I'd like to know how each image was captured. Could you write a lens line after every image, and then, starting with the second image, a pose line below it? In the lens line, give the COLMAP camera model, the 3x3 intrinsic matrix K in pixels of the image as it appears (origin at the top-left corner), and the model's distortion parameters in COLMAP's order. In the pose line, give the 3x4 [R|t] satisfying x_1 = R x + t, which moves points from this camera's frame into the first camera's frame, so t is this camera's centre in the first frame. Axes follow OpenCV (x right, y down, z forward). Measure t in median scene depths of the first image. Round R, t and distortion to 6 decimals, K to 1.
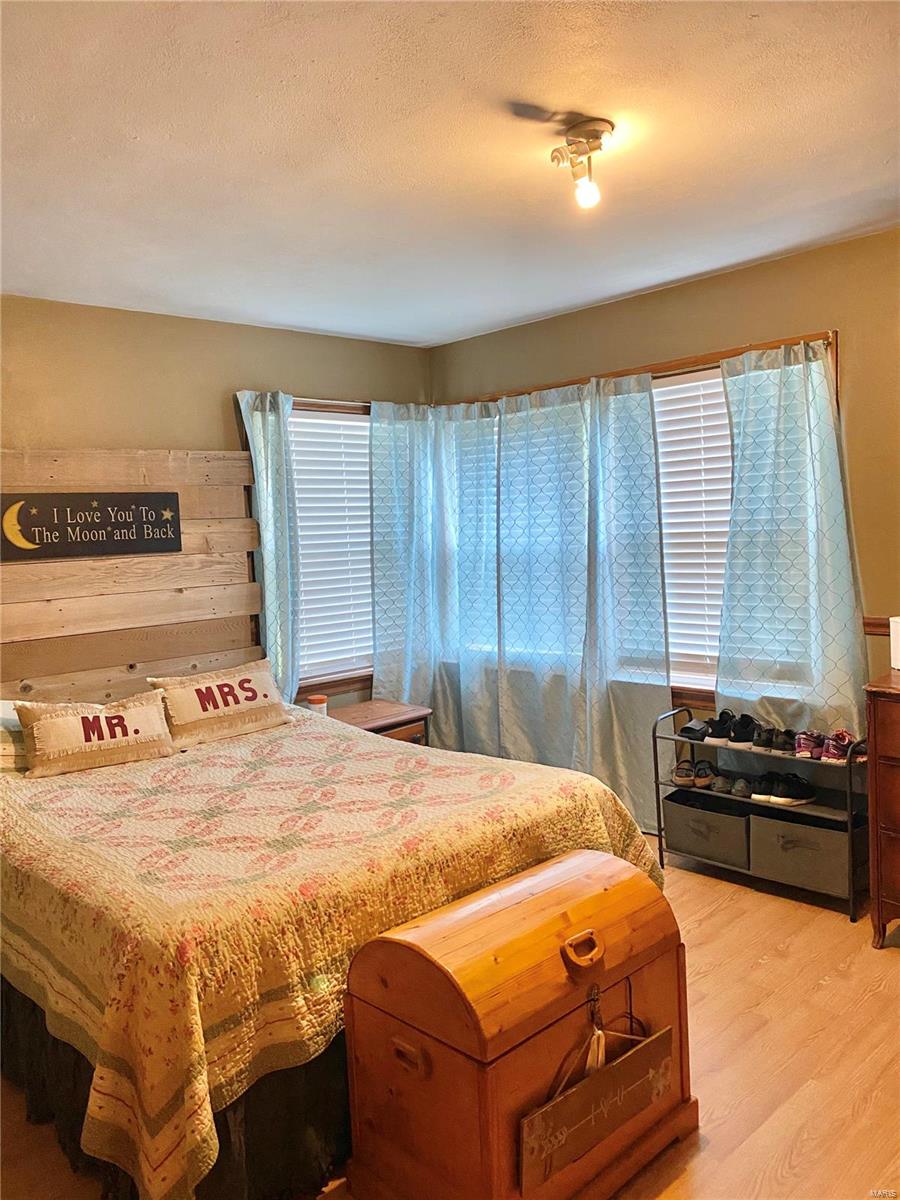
lens RADIAL K [[920.3, 0, 448.2], [0, 920.3, 599.9], [0, 0, 1]] dist [0.021450, -0.029302]
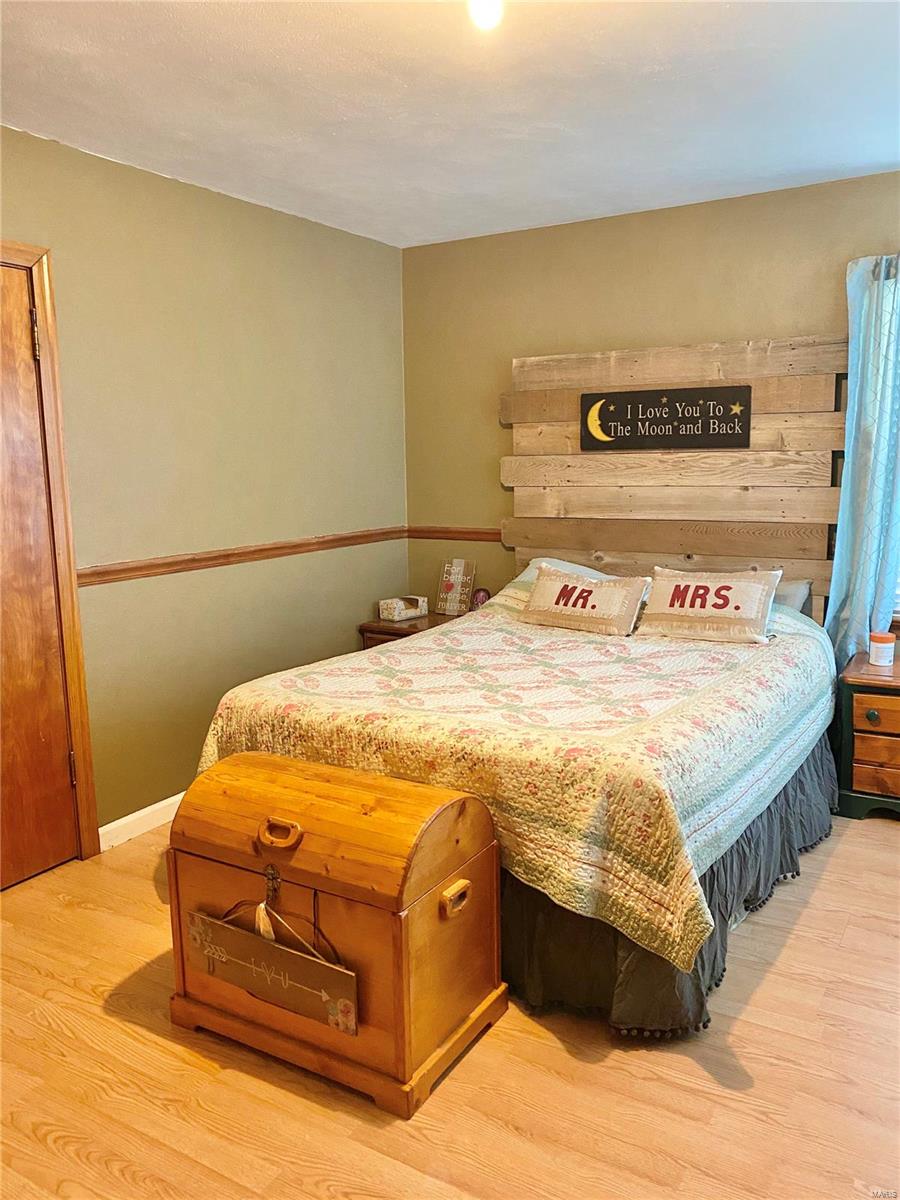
lens RADIAL K [[920.3, 0, 448.7], [0, 920.3, 602.3], [0, 0, 1]] dist [0.021450, -0.029302]
pose [[0.252493, 0.194103, -0.947930, 0.600415], [-0.073969, 0.980678, 0.181106, -0.047460], [0.964767, 0.024389, 0.261972, 0.466480]]
